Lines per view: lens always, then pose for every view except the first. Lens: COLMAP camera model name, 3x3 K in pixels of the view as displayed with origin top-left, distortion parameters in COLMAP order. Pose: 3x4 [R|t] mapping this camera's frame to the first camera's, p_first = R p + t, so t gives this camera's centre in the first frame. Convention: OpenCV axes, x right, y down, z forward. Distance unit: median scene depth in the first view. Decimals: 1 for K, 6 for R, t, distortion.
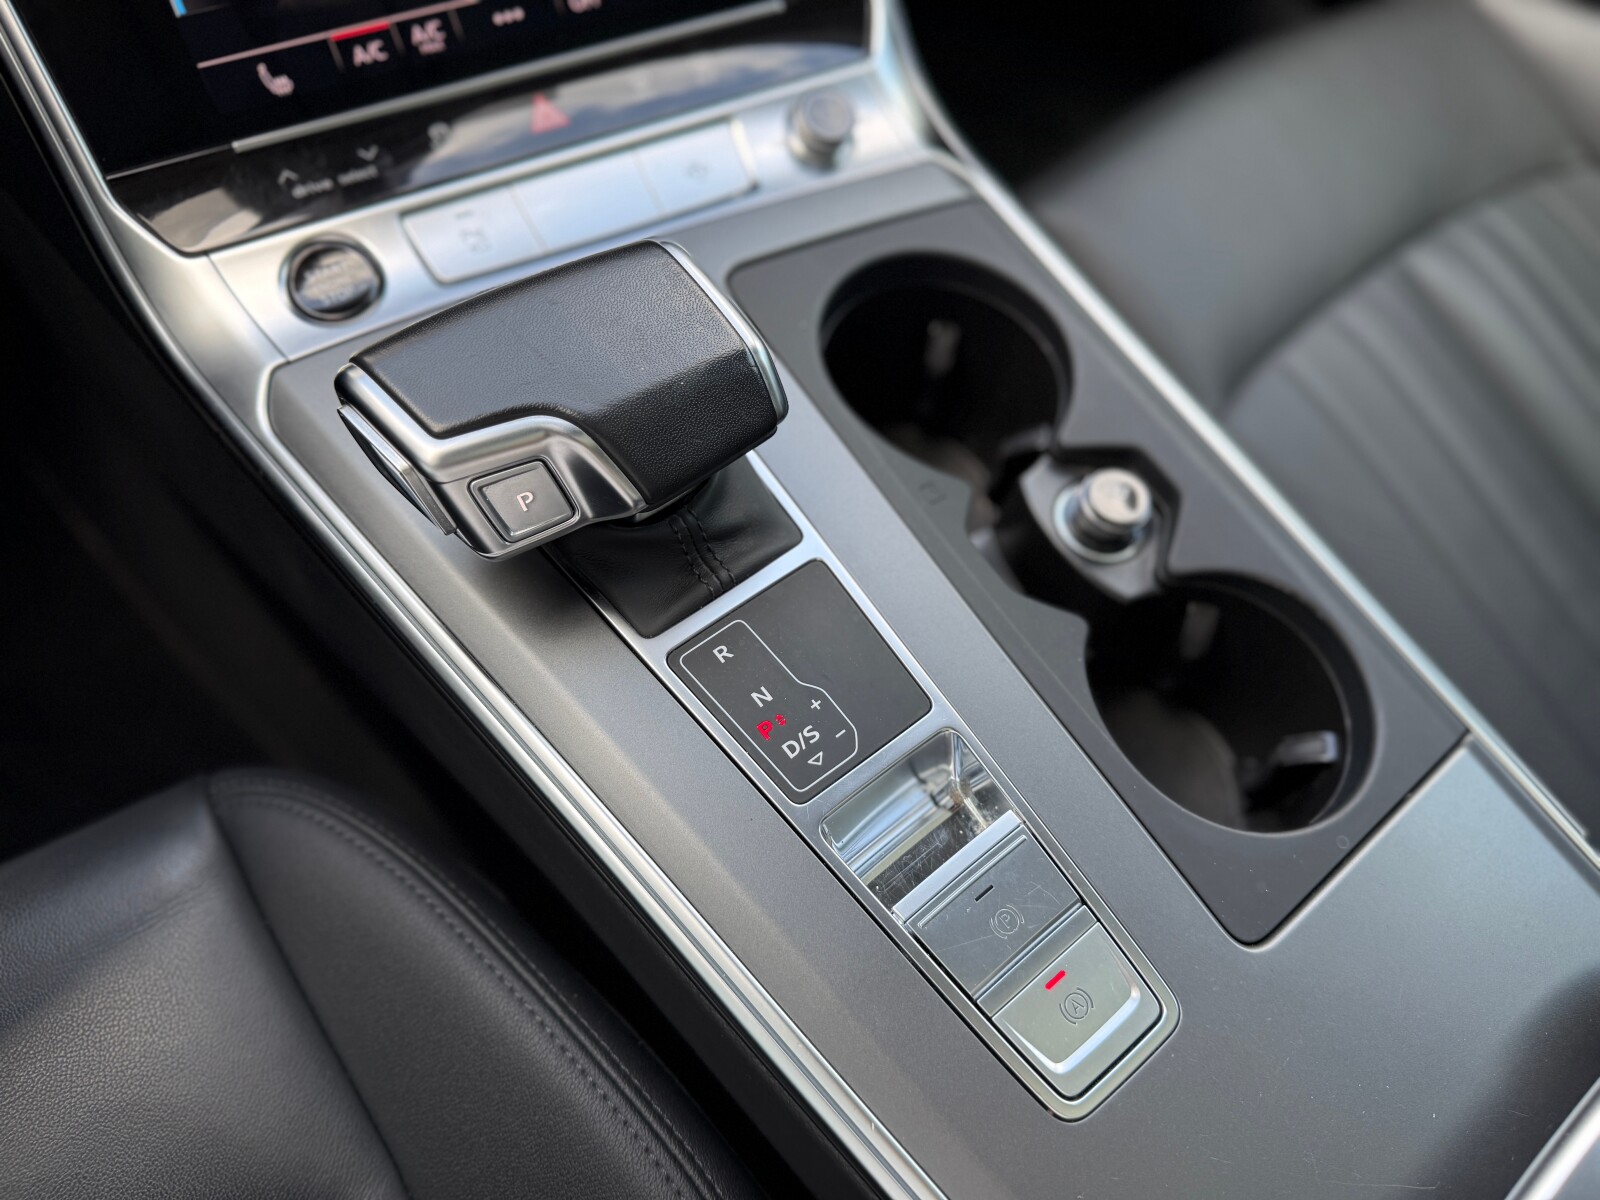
lens RADIAL K [[1136.4, 0, 793.8], [0, 1136.4, 603.2], [0, 0, 1]] dist [0.076661, -0.136189]
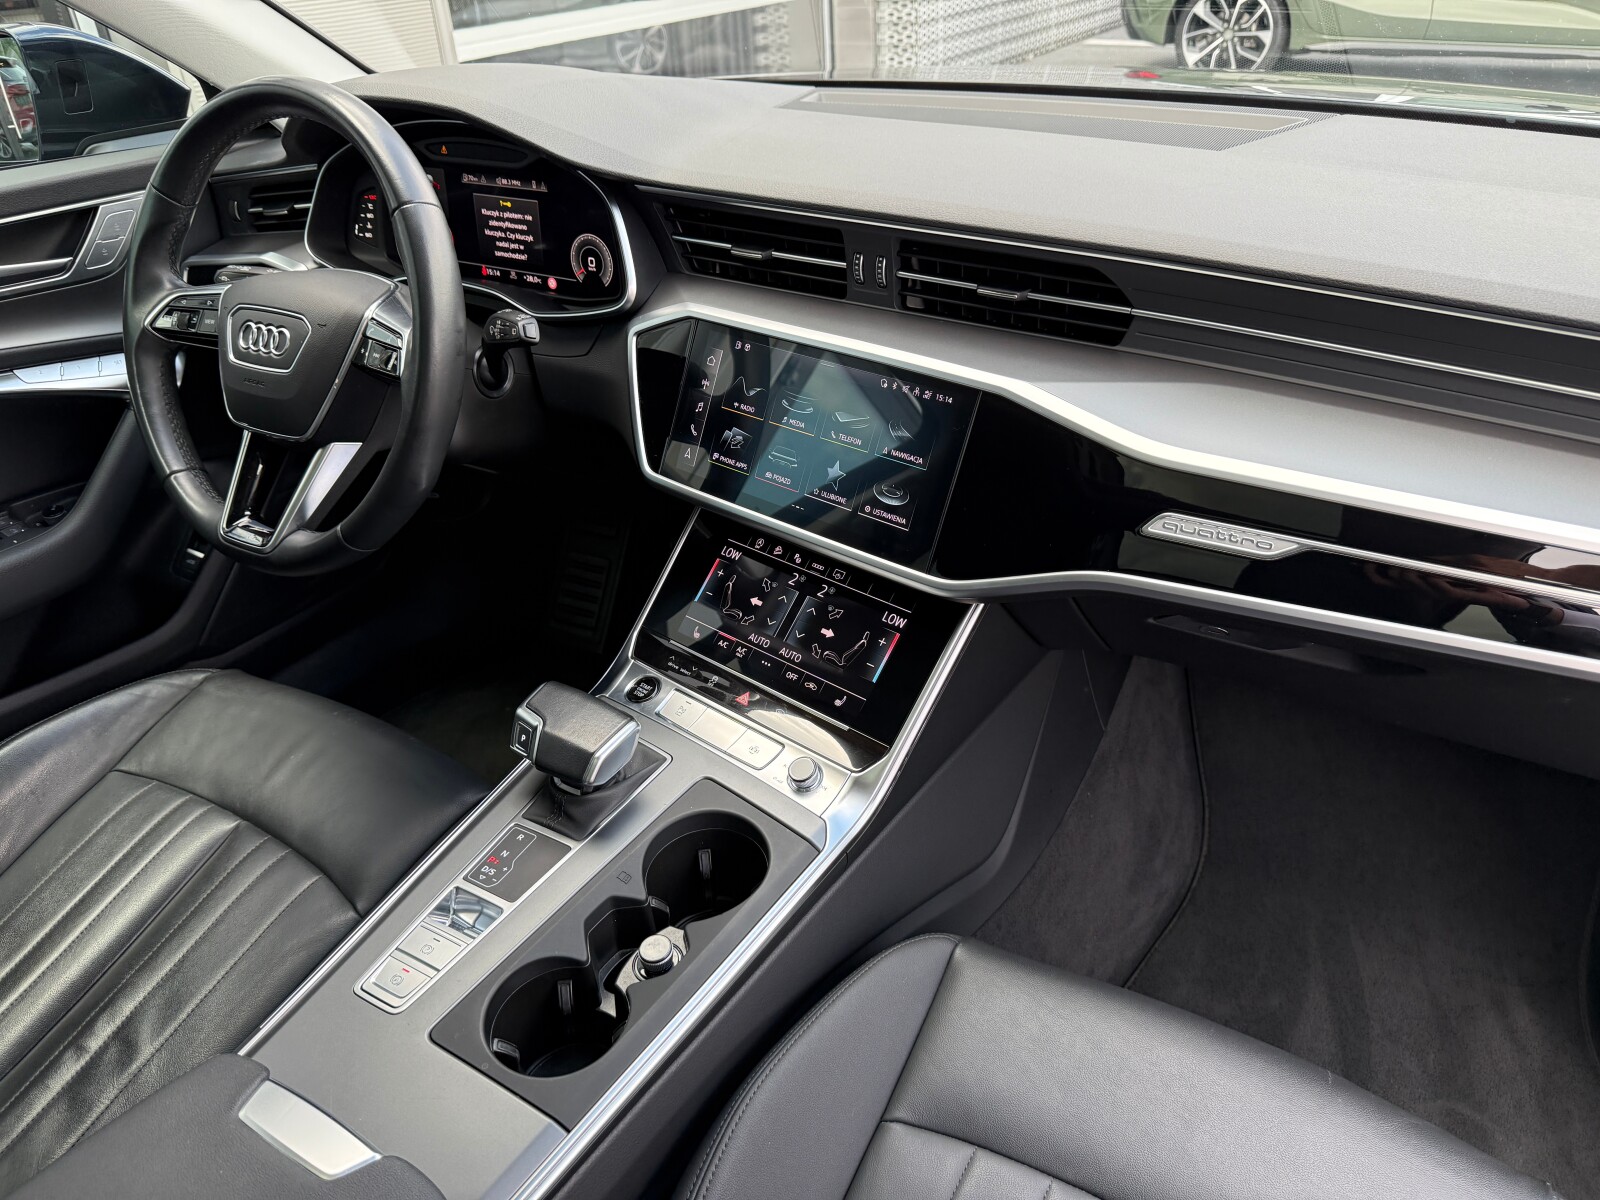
lens RADIAL K [[1106.9, 0, 796.8], [0, 1106.9, 595.7], [0, 0, 1]] dist [0.091608, -0.117742]
pose [[0.331025, 0.405557, -0.852025, 1.849242], [-0.782958, 0.622021, -0.008114, -0.677907], [0.526687, 0.669786, 0.523439, -0.319696]]
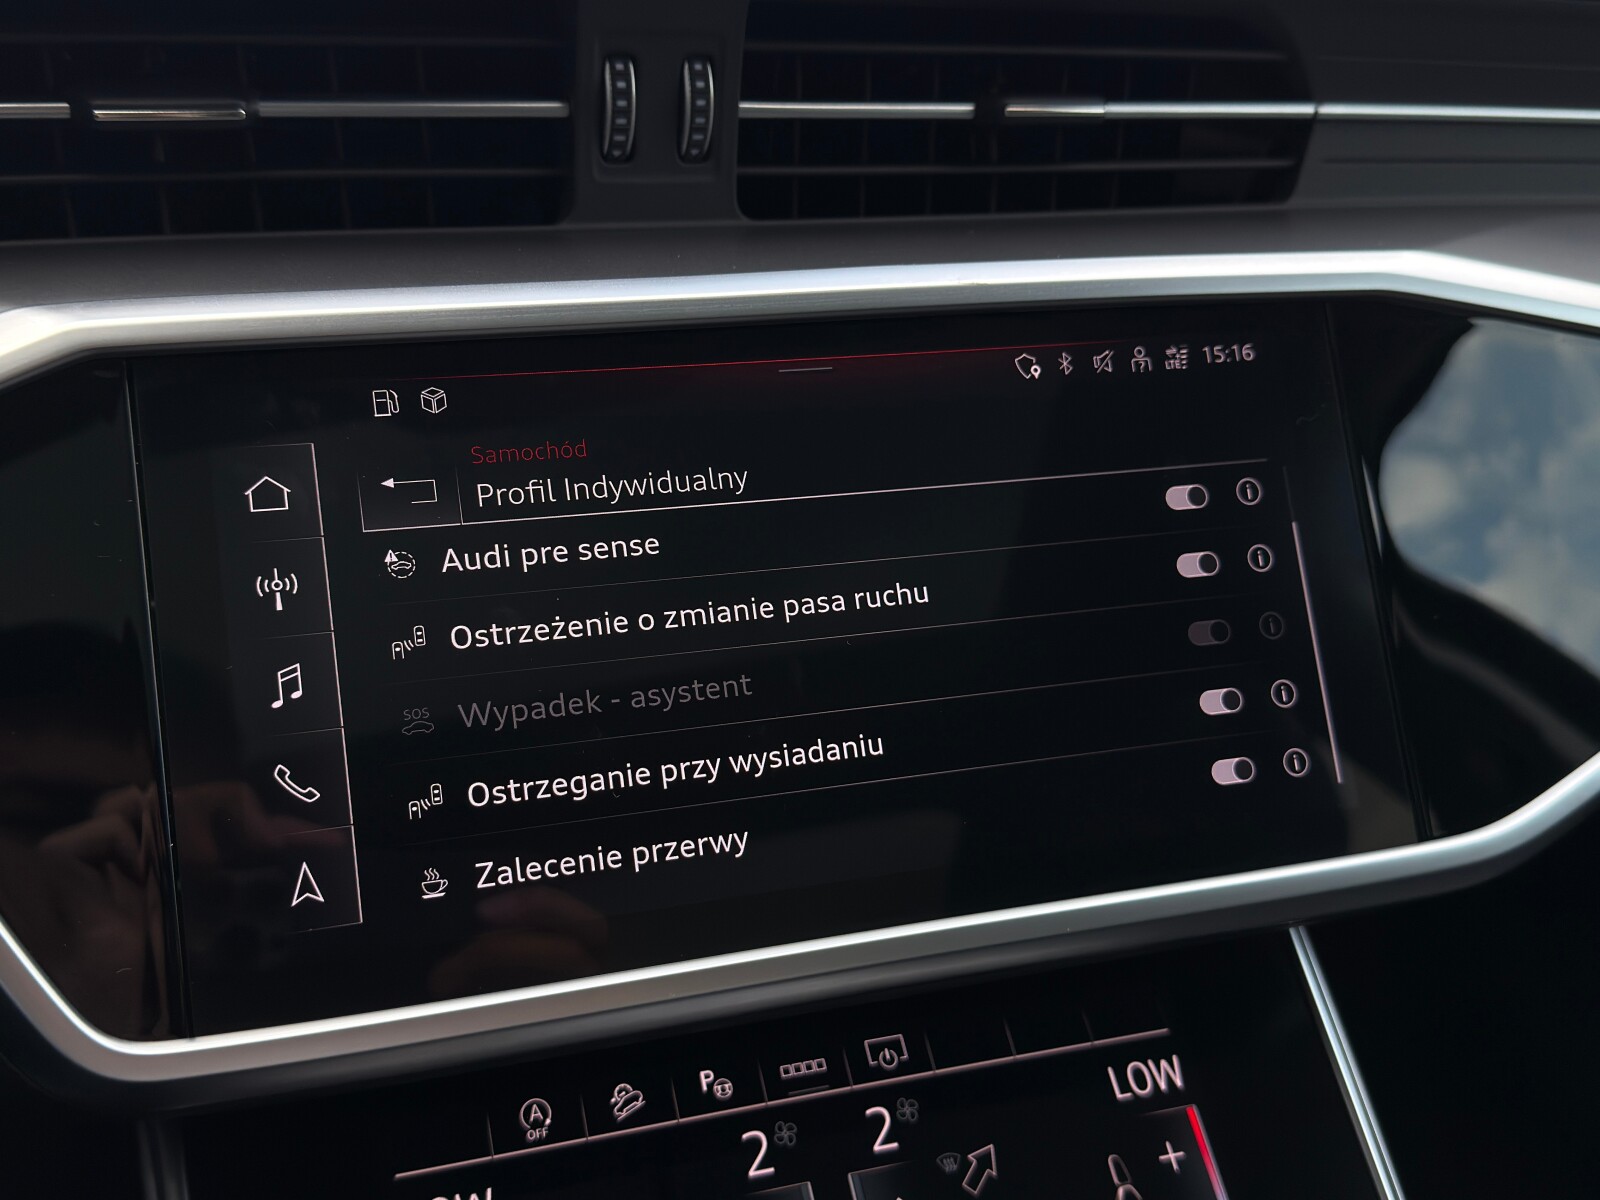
lens RADIAL K [[1727.9, 0, 794.9], [0, 1727.9, 601.9], [0, 0, 1]] dist [0.204073, -0.586604]
pose [[0.977489, -0.013056, -0.210582, -0.096126], [-0.131281, 0.743702, -0.655494, -0.234653], [0.165168, 0.668384, 0.725247, -0.074138]]
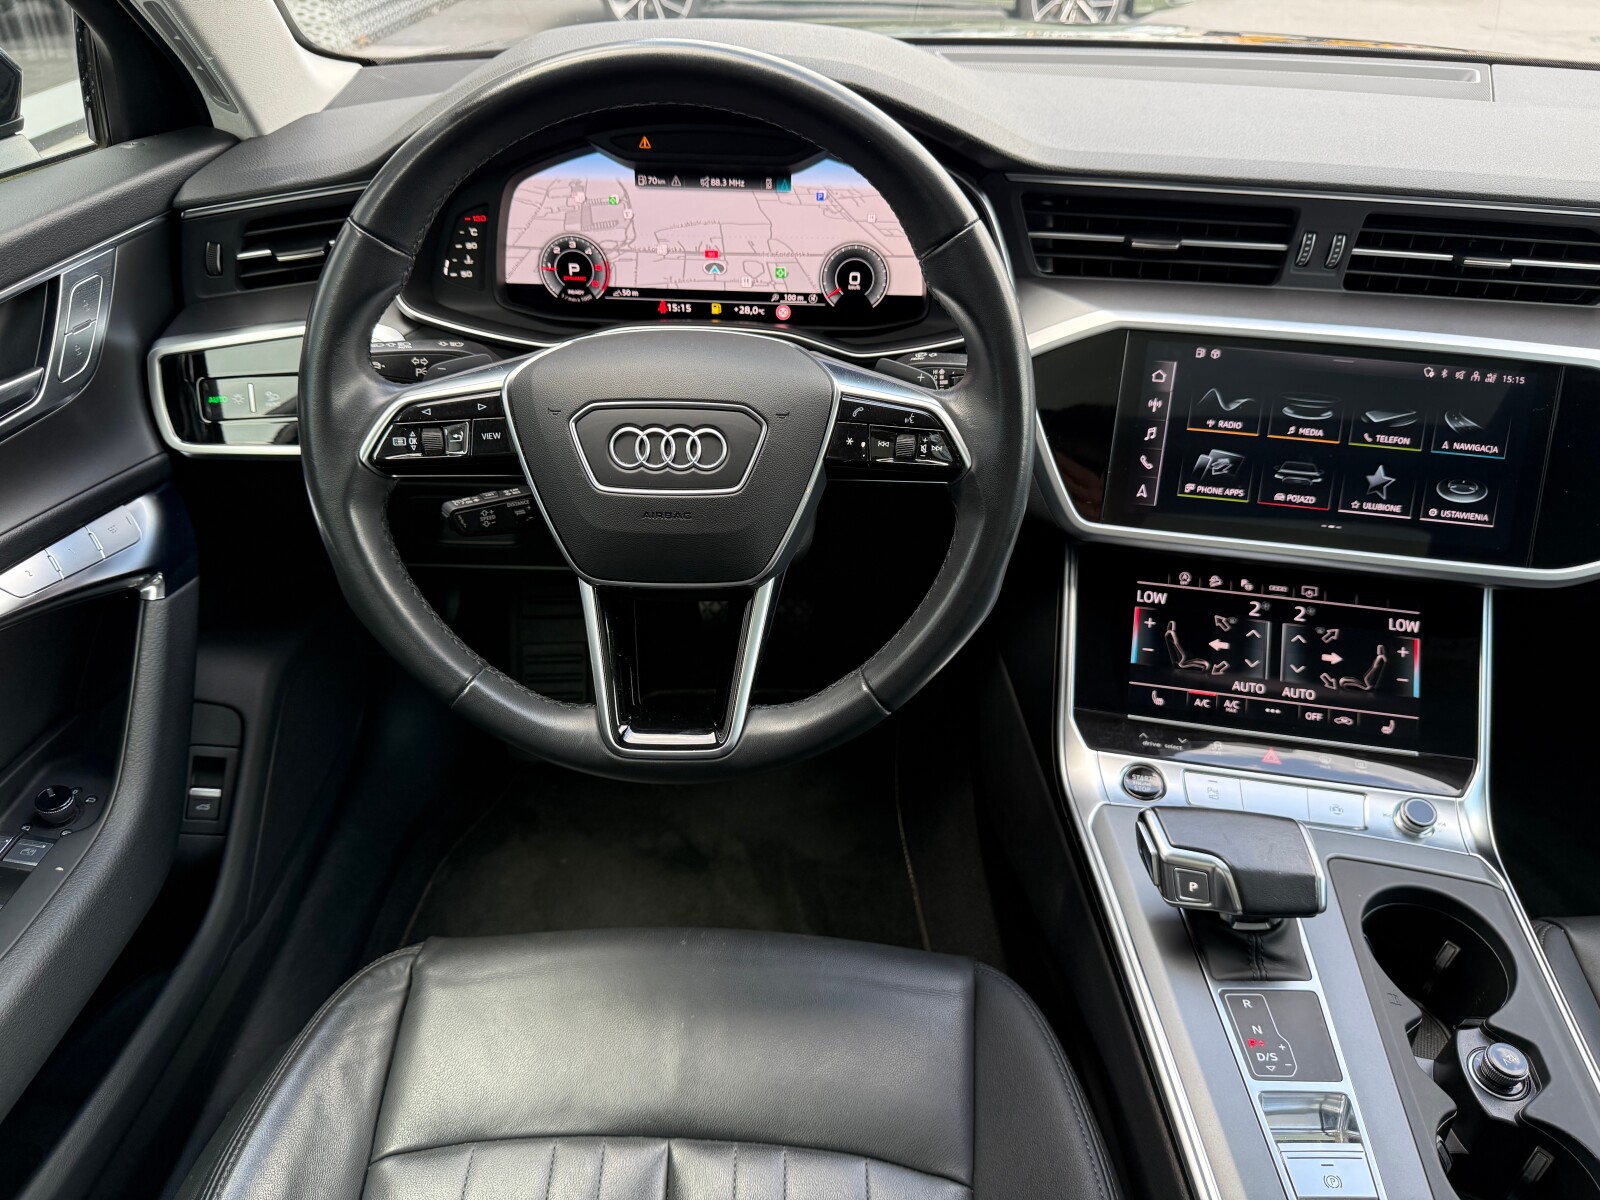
lens RADIAL K [[1139.0, 0, 810.0], [0, 1139.0, 602.4], [0, 0, 1]] dist [0.024658, -0.063331]
pose [[0.764471, 0.293169, -0.574140, 0.269676], [-0.533445, 0.787746, -0.308045, 0.469411], [0.361967, 0.541764, 0.758599, -1.093585]]
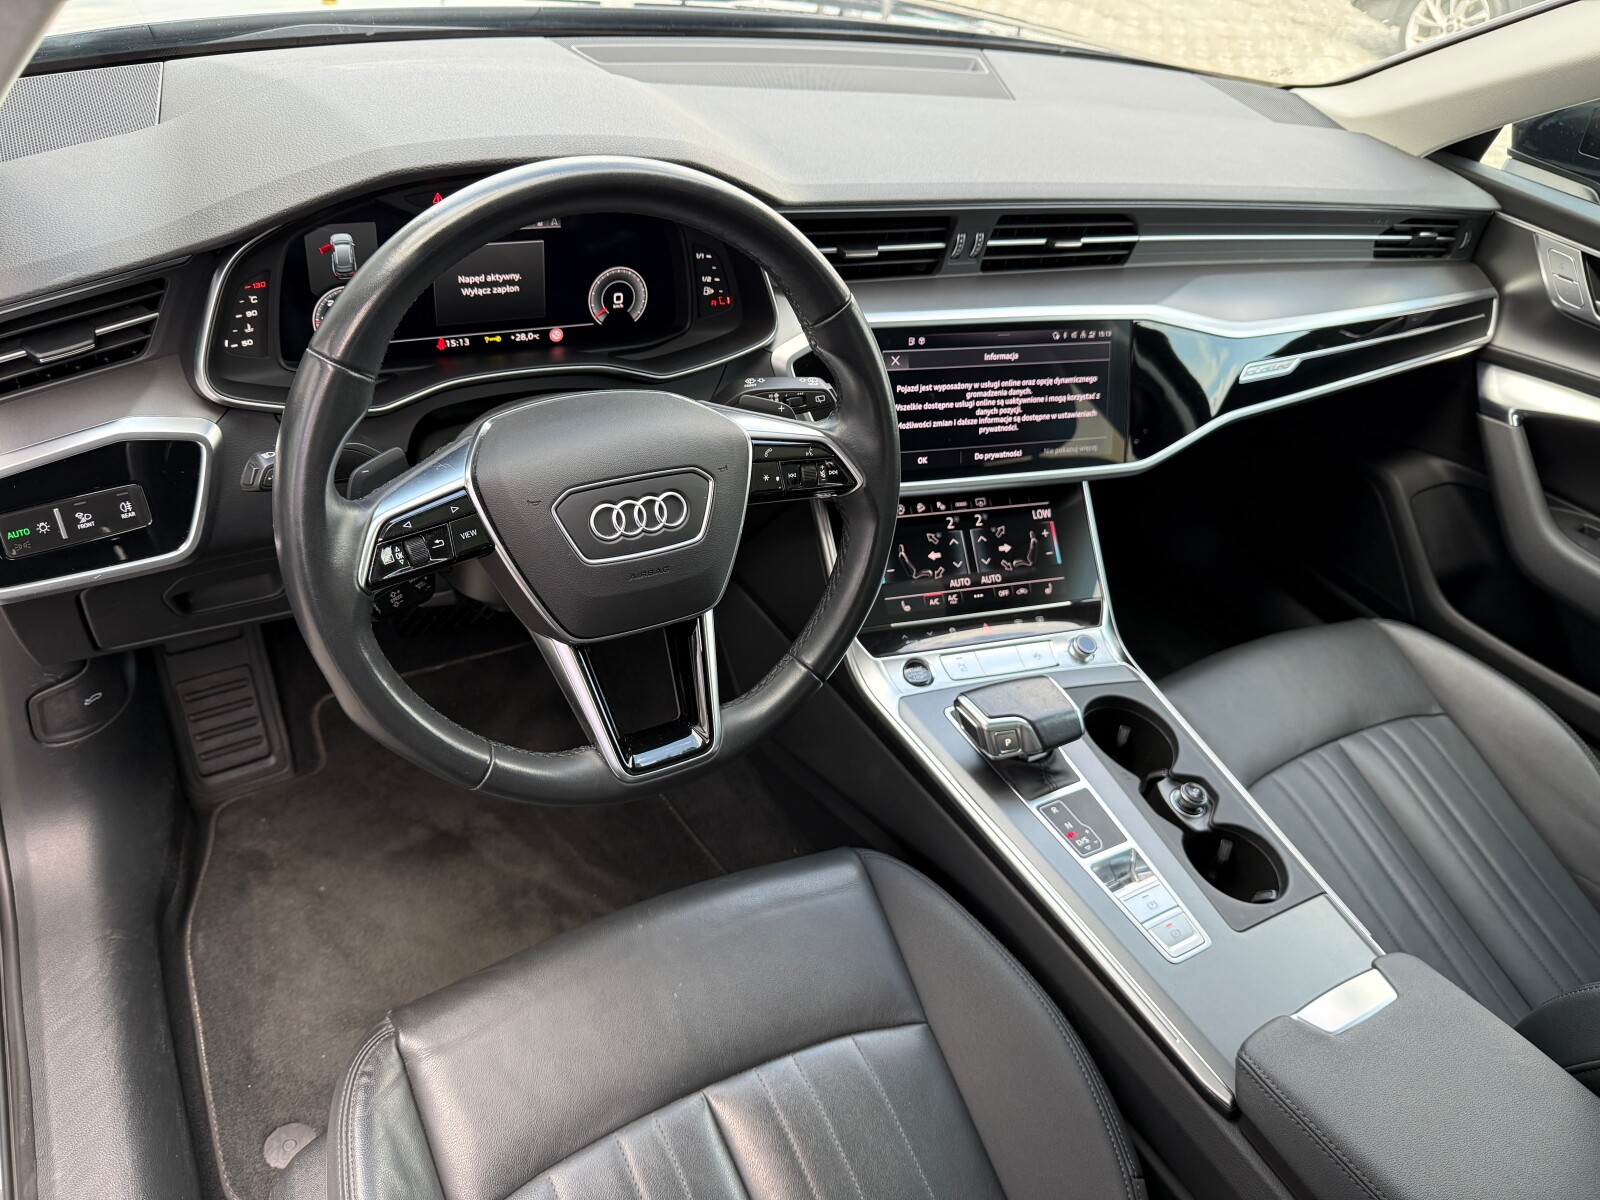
lens RADIAL K [[1082.3, 0, 770.0], [0, 1082.3, 600.1], [0, 0, 1]] dist [0.069466, -0.107800]
pose [[0.983096, 0.143682, -0.113483, -0.483470], [-0.176529, 0.908304, -0.379238, 0.664981], [0.048587, 0.392860, 0.918314, -1.623548]]
